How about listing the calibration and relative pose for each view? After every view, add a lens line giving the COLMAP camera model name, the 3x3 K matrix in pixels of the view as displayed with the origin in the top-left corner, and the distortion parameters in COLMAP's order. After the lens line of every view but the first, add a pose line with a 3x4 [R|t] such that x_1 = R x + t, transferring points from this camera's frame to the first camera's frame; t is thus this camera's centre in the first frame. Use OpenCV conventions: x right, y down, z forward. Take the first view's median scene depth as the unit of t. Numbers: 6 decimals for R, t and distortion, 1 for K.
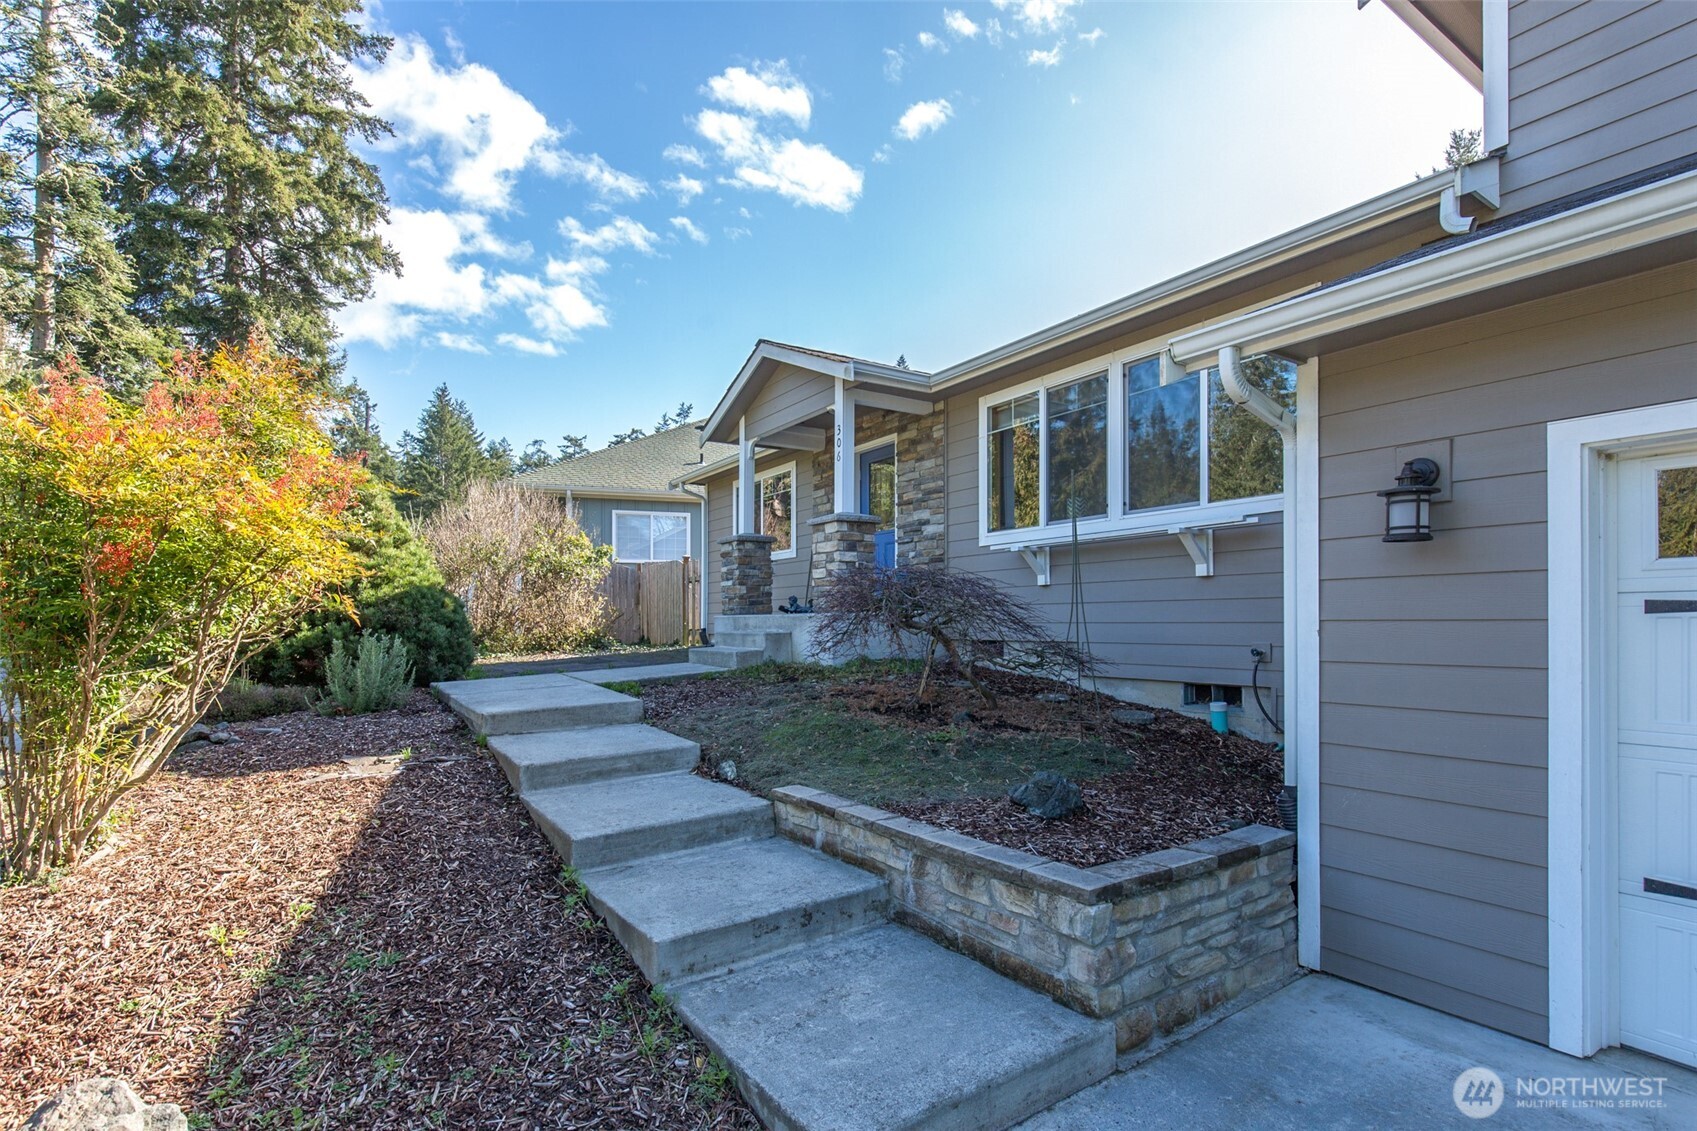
lens RADIAL K [[808.7, 0, 855.0], [0, 808.7, 625.1], [0, 0, 1]] dist [-0.001392, -0.000500]
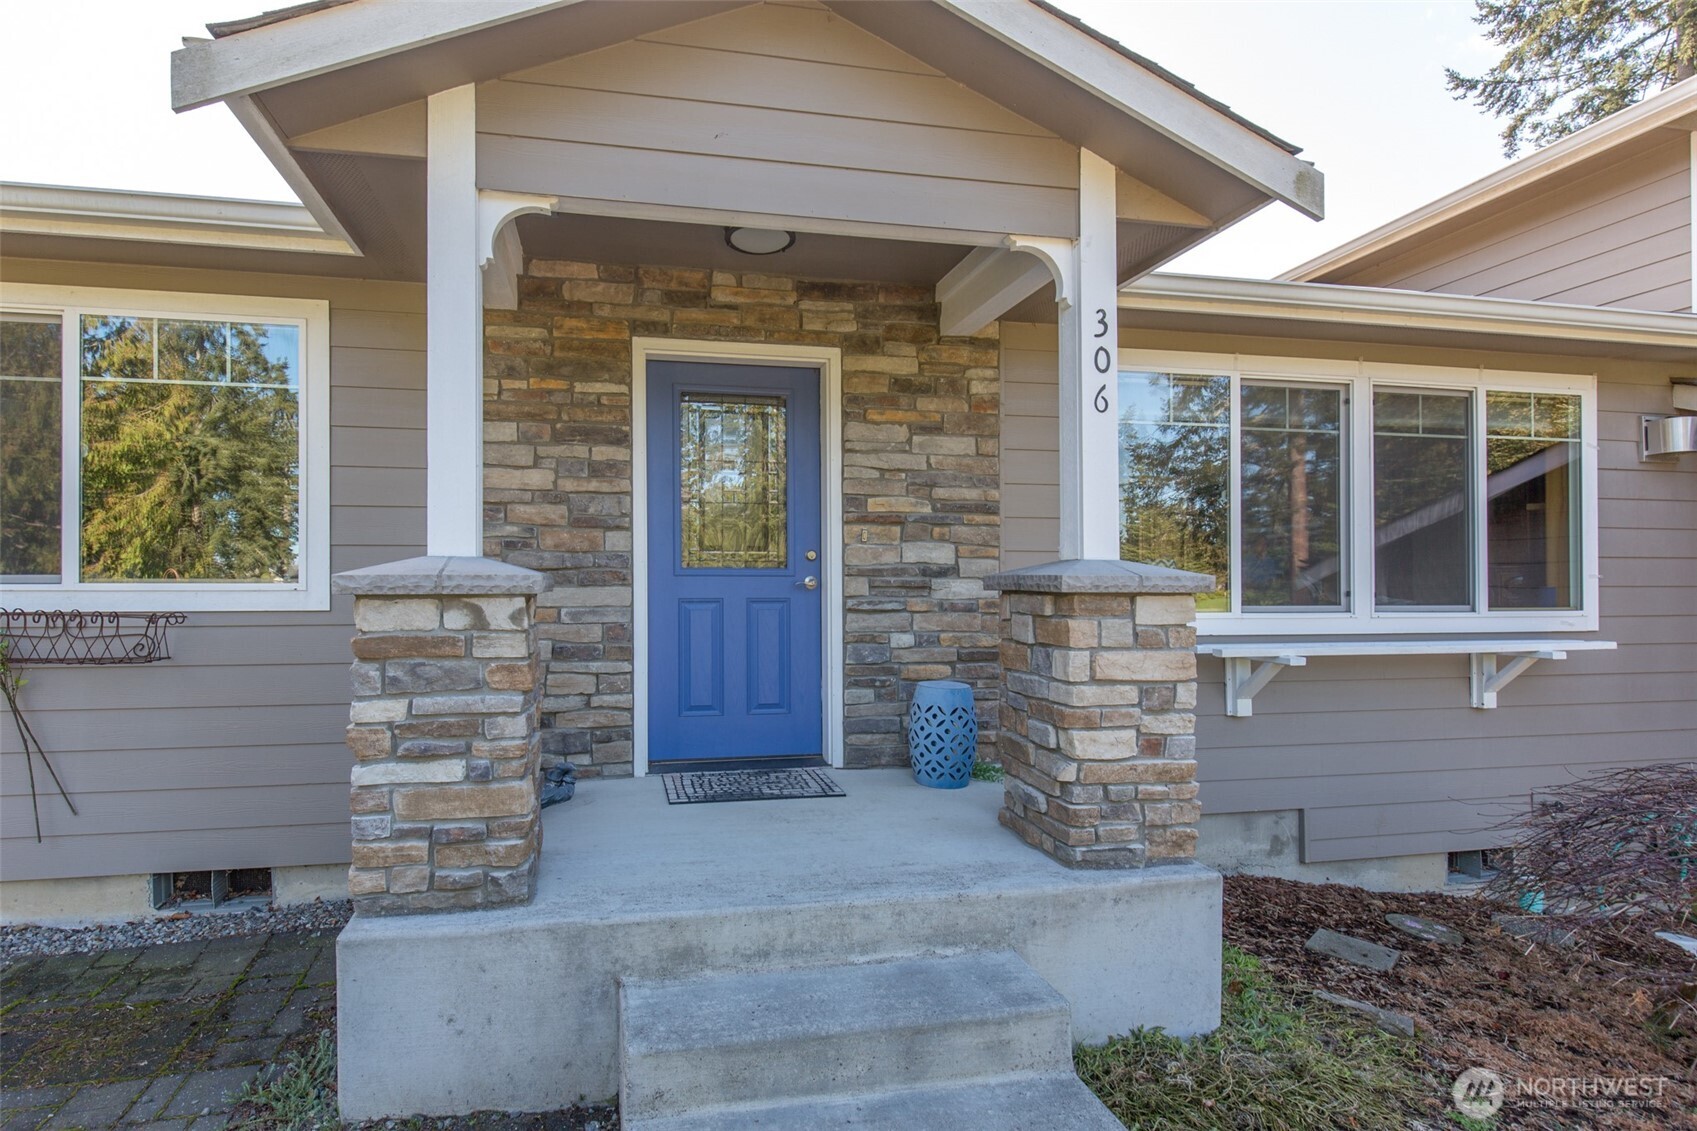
lens RADIAL K [[790.9, 0, 849.6], [0, 790.9, 600.0], [0, 0, 1]] dist [0.001619, 0.000156]
pose [[0.421290, 0.009734, 0.906874, -0.380383], [0.001214, 0.999935, -0.011297, -0.120055], [-0.906925, 0.005860, 0.421251, 0.972993]]
